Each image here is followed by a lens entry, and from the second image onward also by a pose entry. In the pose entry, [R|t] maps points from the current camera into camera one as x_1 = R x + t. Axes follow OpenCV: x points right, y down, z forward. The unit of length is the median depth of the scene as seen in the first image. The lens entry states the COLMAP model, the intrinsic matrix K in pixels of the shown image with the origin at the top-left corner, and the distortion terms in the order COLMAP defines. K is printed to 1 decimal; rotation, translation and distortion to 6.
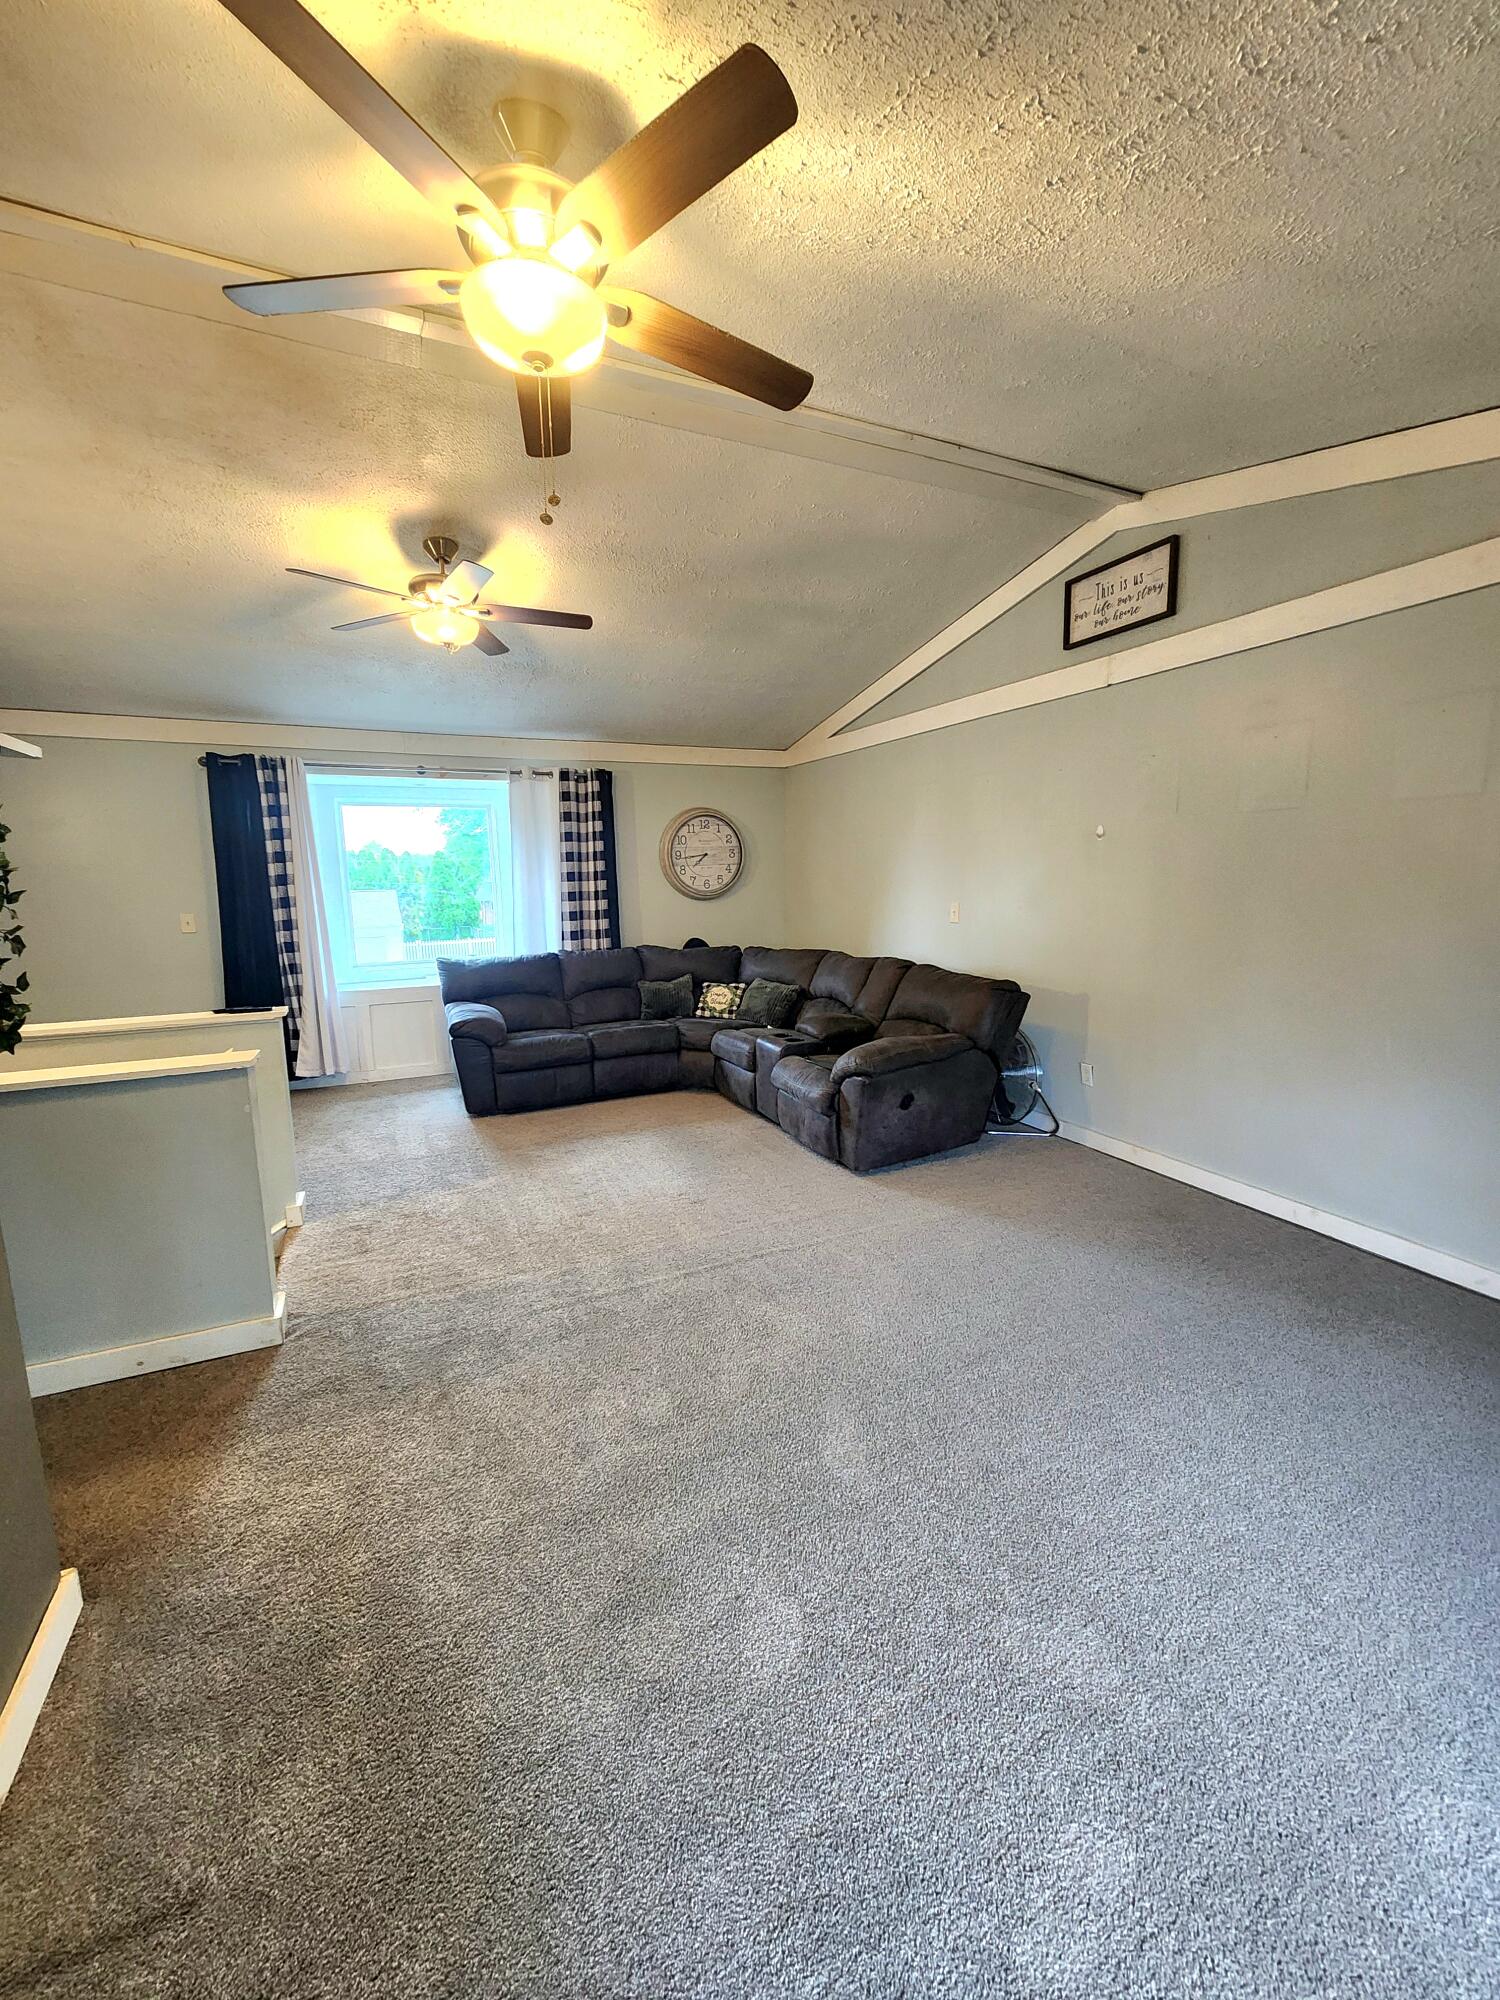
lens RADIAL K [[818.2, 0, 755.1], [0, 818.2, 1006.5], [0, 0, 1]] dist [0.000743, 0.000679]
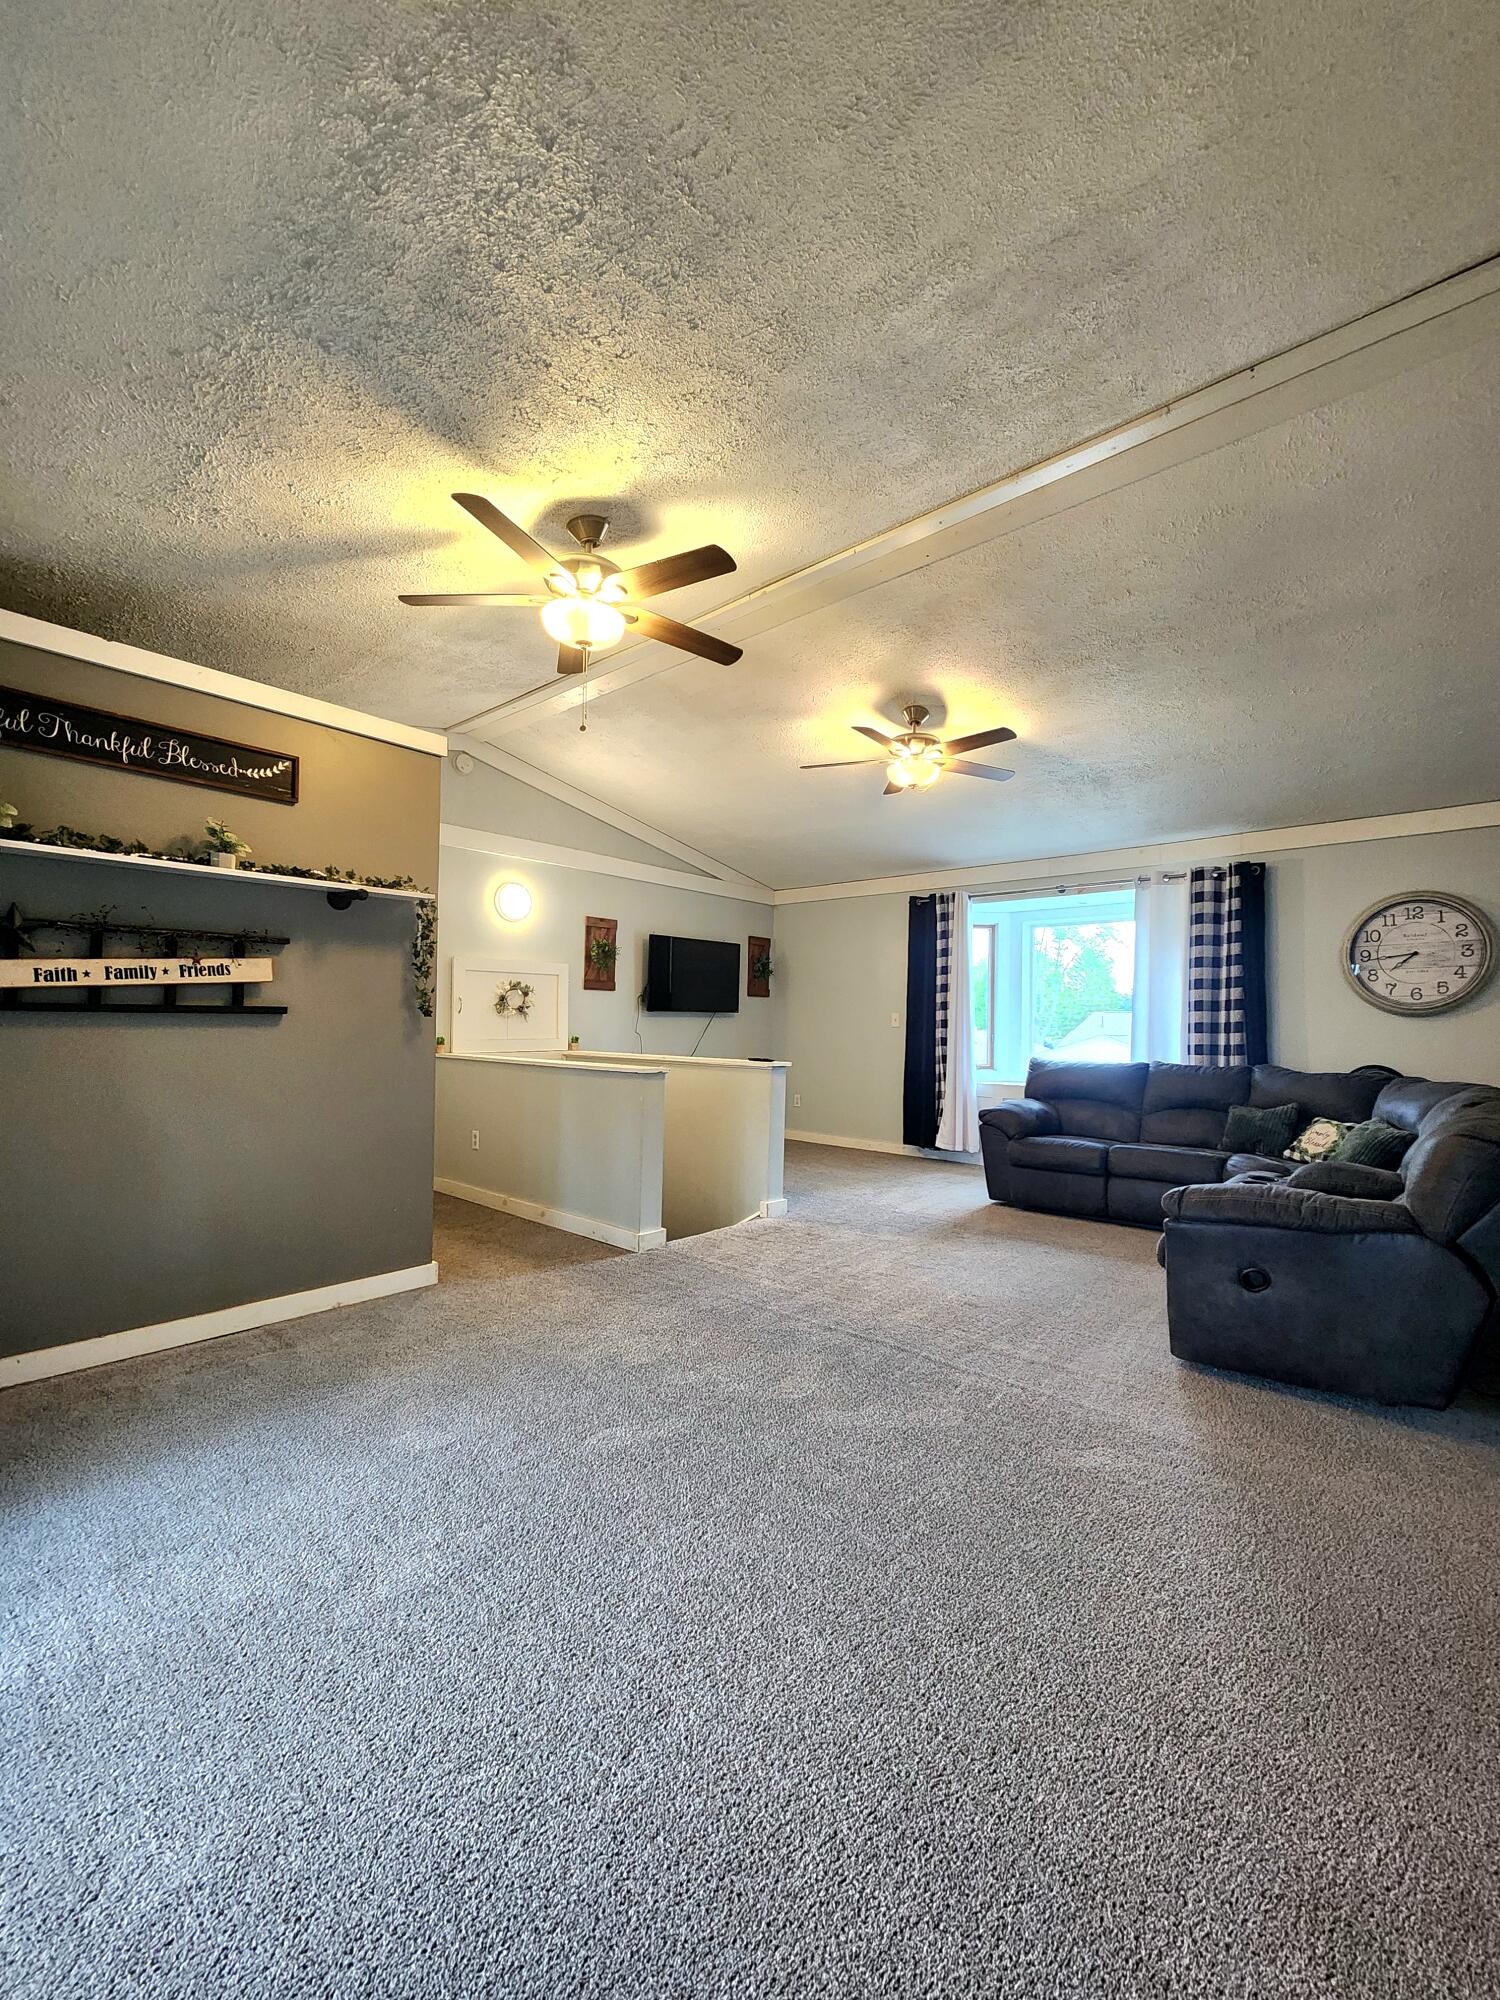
lens RADIAL K [[818.2, 0, 755.1], [0, 818.2, 1006.5], [0, 0, 1]] dist [0.000743, 0.000679]
pose [[0.399158, 0.004177, -0.916873, 0.462190], [-0.164863, 0.984018, -0.067290, 0.006857], [0.901938, 0.178018, 0.393468, 0.243758]]
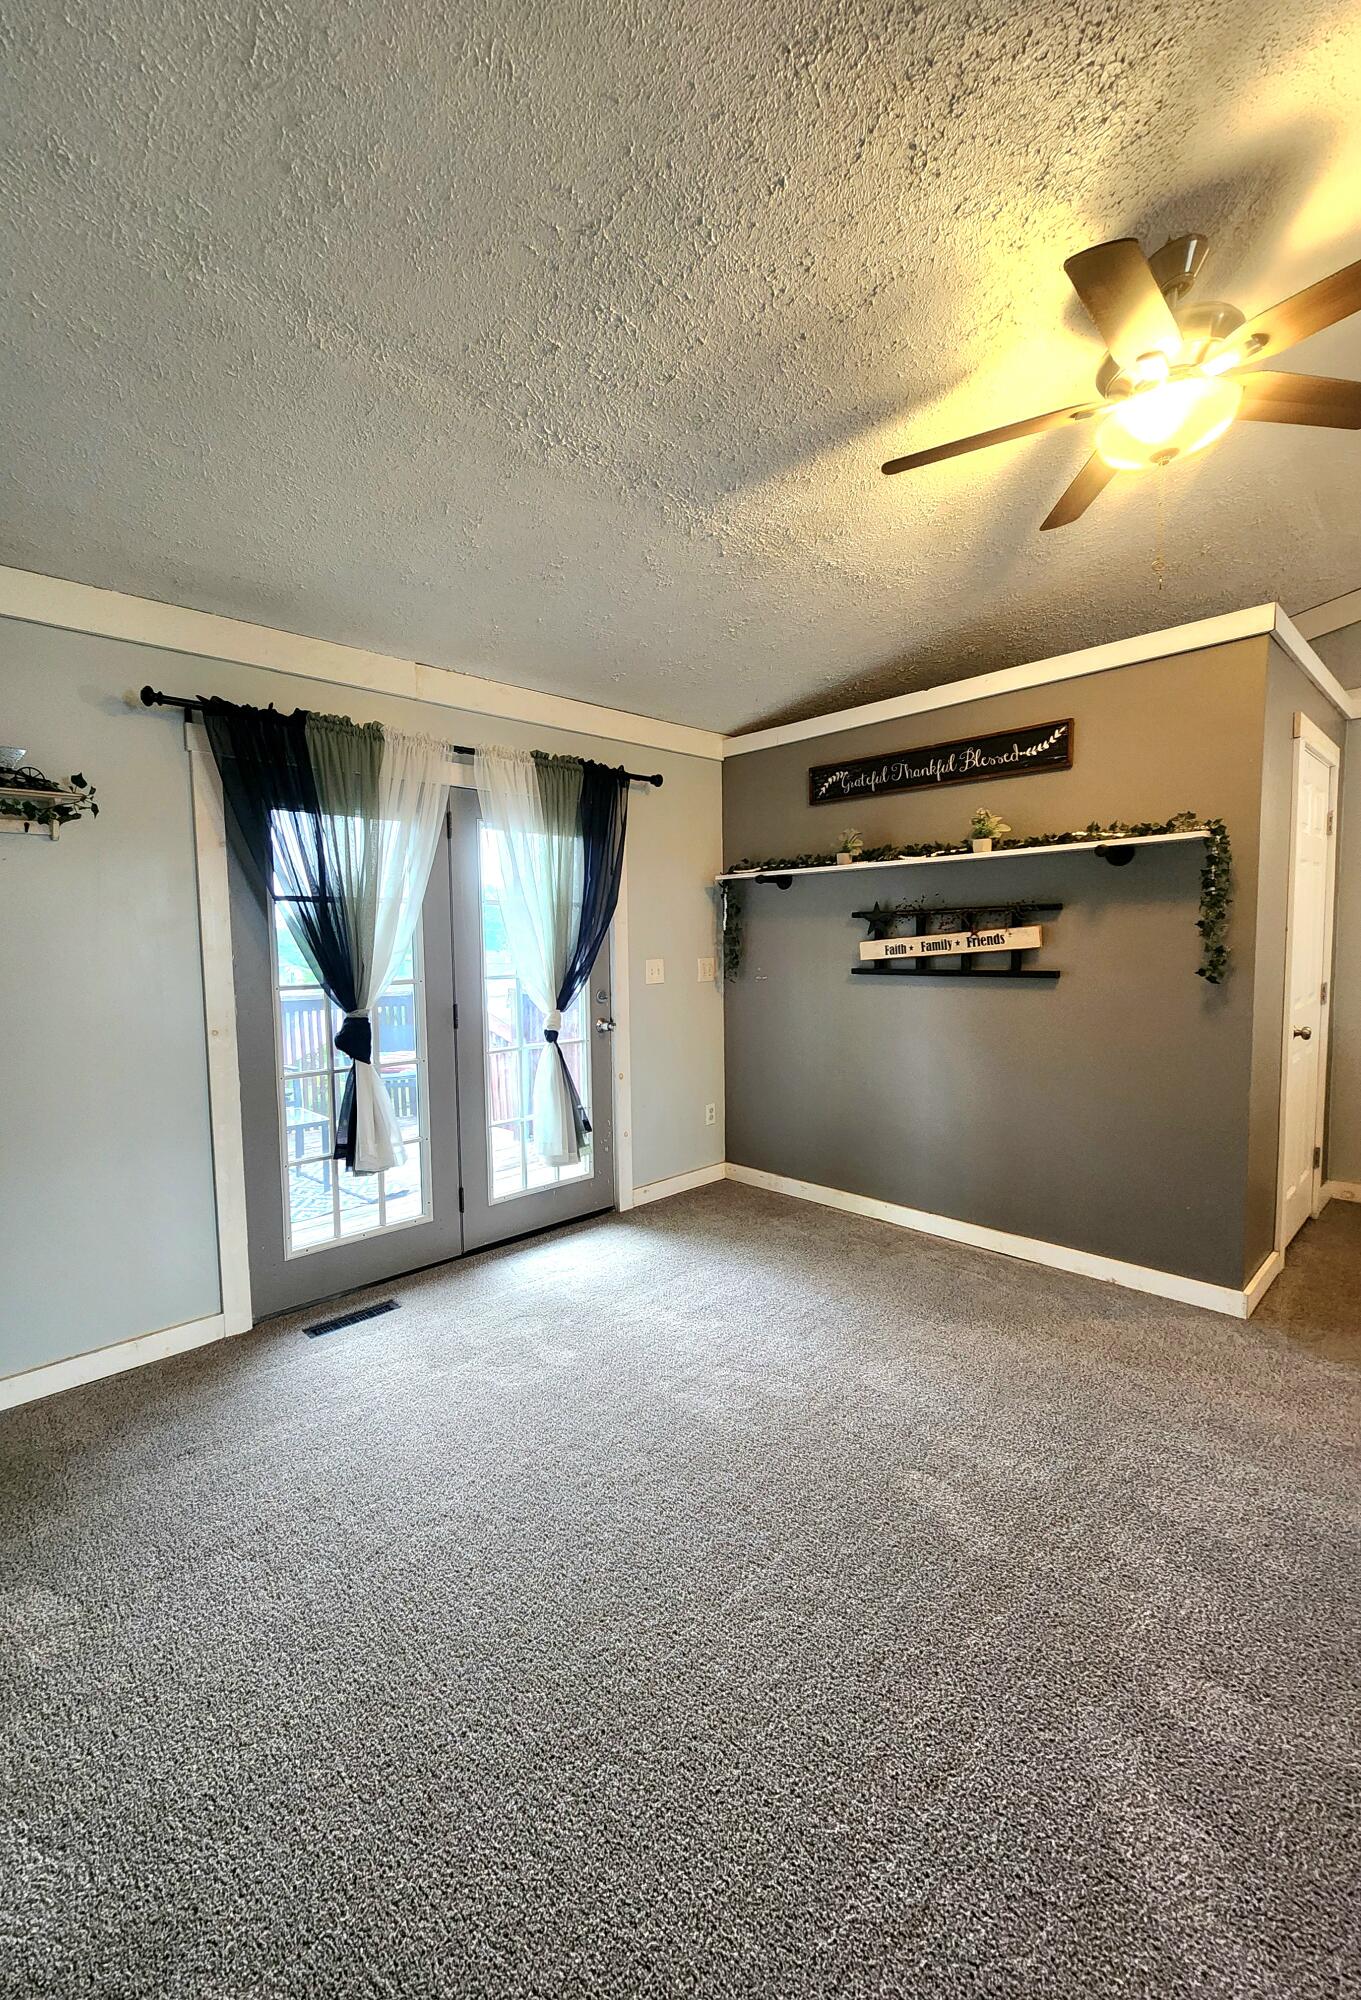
lens RADIAL K [[810.1, 0, 620.6], [0, 810.1, 998.7], [0, 0, 1]] dist [0.001597, 0.000121]
pose [[-0.954941, 0.055105, -0.291634, 0.273208], [-0.013873, 0.973250, 0.229328, -0.090005], [0.296470, 0.223040, -0.928633, 0.636221]]
